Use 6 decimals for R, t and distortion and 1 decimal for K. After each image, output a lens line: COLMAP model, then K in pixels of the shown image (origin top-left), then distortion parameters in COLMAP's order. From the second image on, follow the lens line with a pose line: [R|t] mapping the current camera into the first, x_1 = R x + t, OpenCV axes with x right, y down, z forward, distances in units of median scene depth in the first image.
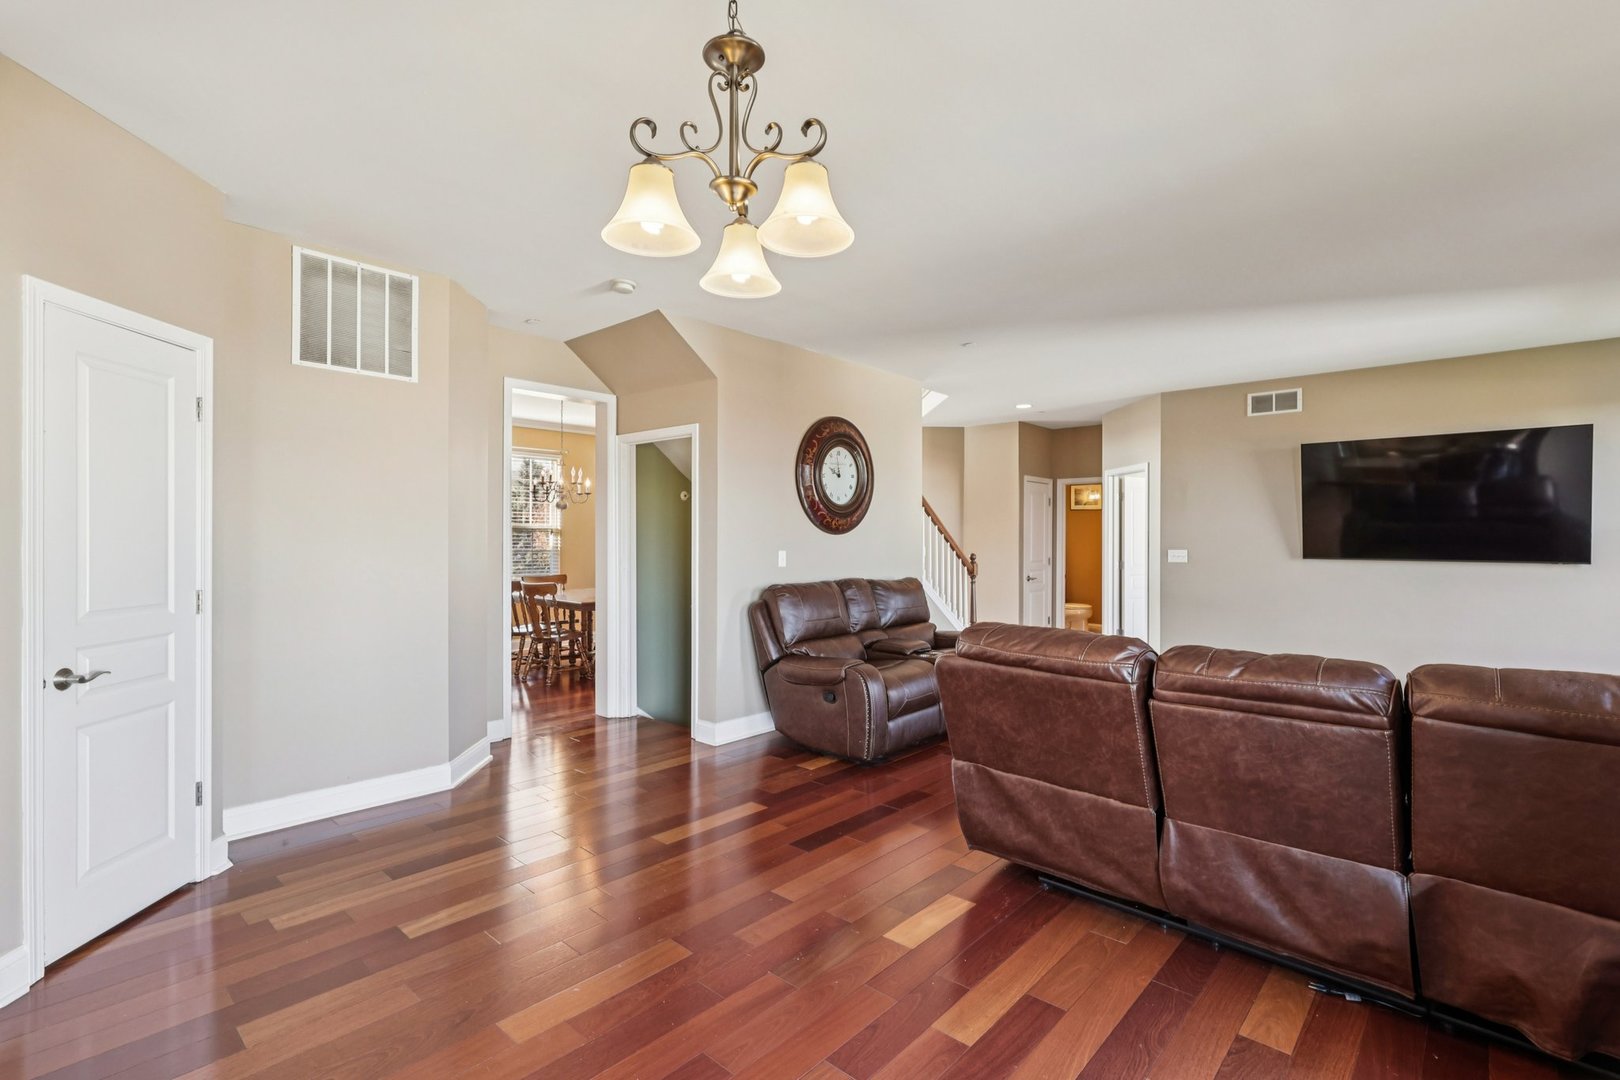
lens RADIAL K [[754.6, 0, 811.8], [0, 754.6, 543.7], [0, 0, 1]] dist [-0.000647, -0.000045]
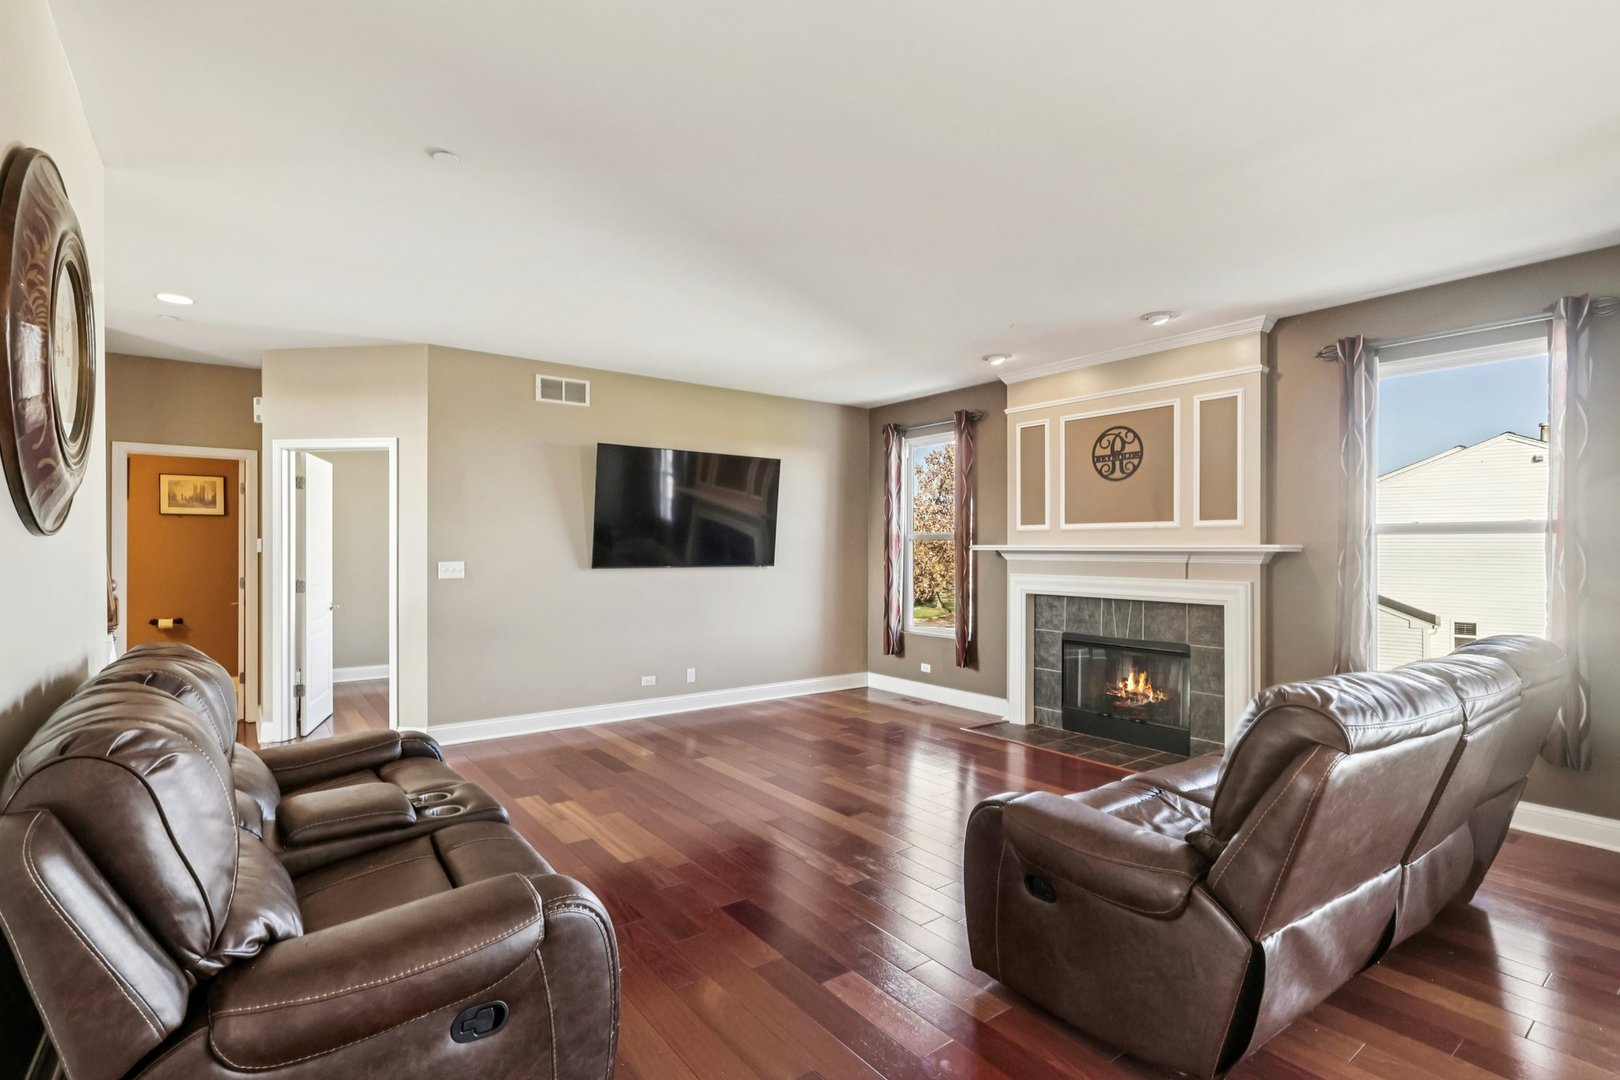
lens RADIAL K [[754.6, 0, 808.5], [0, 754.6, 546.0], [0, 0, 1]] dist [-0.000647, -0.000045]
pose [[0.191066, 0.000231, 0.981577, -0.228002], [0.007157, 0.999973, -0.001628, -0.004439], [-0.981551, 0.007336, 0.191059, 0.656713]]
